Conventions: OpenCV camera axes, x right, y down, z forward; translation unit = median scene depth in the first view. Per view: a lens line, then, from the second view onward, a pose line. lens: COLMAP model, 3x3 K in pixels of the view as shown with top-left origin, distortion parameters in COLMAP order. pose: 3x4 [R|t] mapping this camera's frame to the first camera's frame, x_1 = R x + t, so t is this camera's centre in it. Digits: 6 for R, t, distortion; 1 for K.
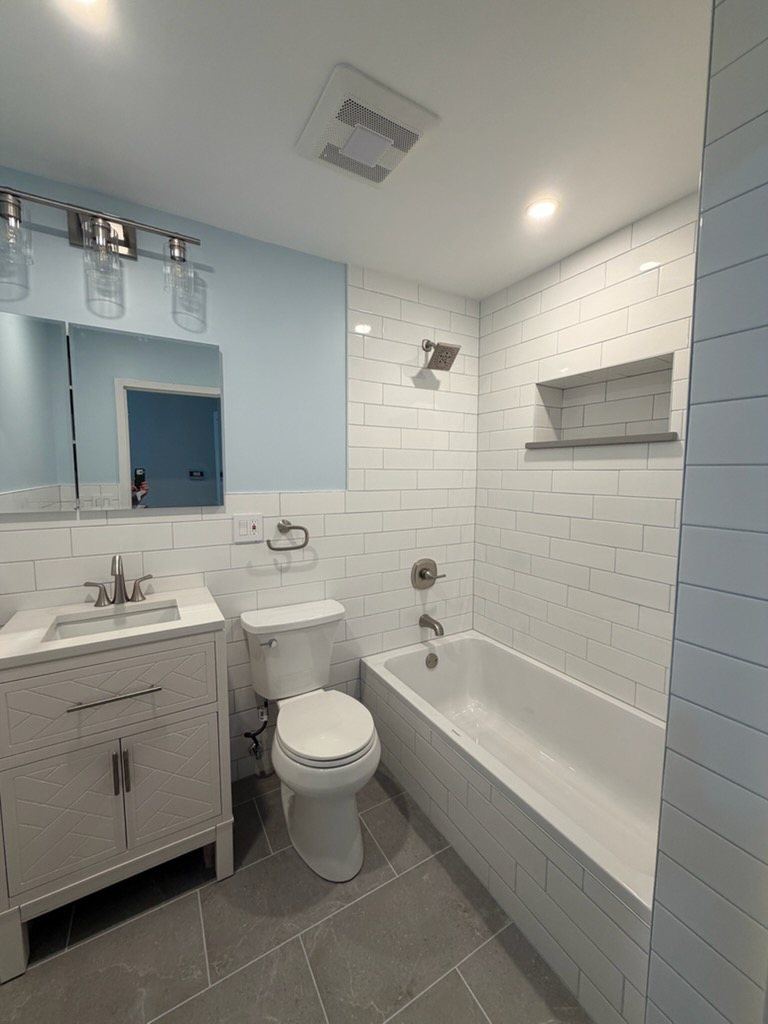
lens RADIAL K [[405.4, 0, 385.6], [0, 405.4, 509.1], [0, 0, 1]] dist [-0.000263, 0.000109]
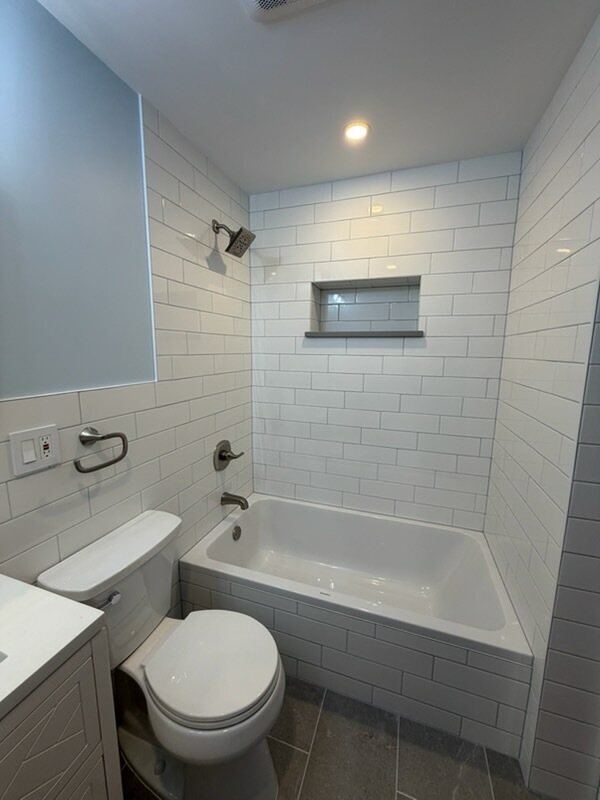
lens RADIAL K [[316.7, 0, 301.2], [0, 316.7, 397.8], [0, 0, 1]] dist [-0.000263, 0.000109]
pose [[0.762801, -0.095085, 0.639604, -0.312029], [0.051816, 0.994937, 0.086113, -0.055896], [-0.644554, -0.032546, 0.763866, 0.313397]]
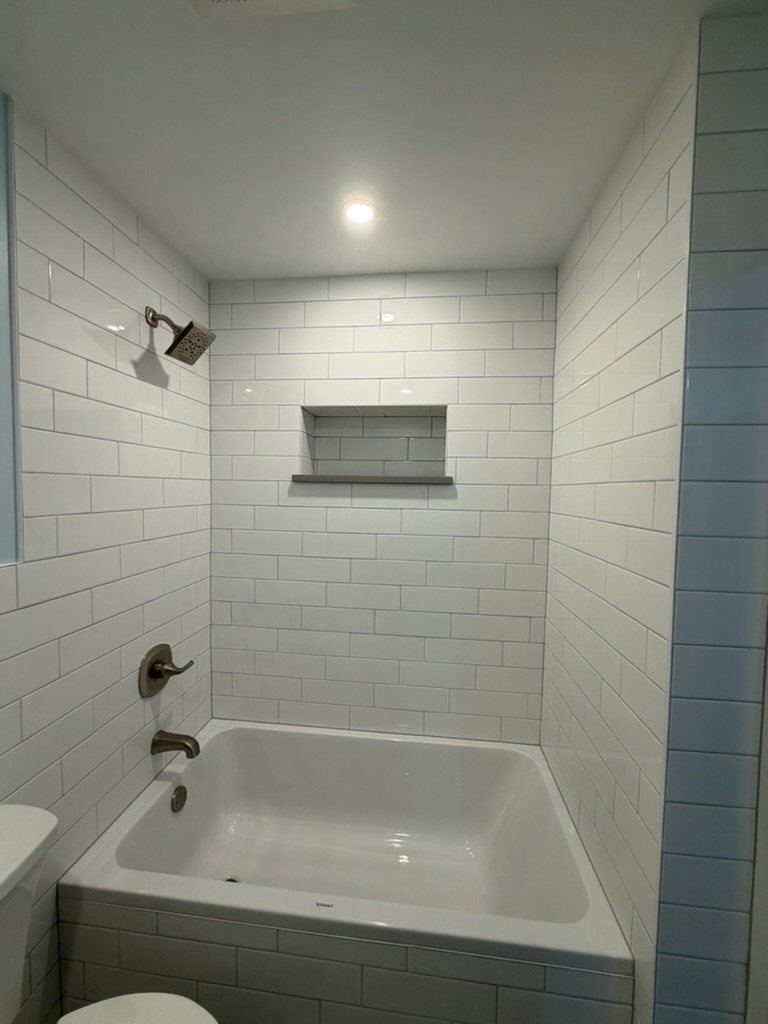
lens RADIAL K [[405.4, 0, 385.6], [0, 405.4, 509.1], [0, 0, 1]] dist [-0.000263, 0.000109]
pose [[0.600320, -0.033649, 0.799052, -0.233084], [0.058317, 0.998297, -0.001774, -0.087675], [-0.797631, 0.047663, 0.601260, 0.381726]]
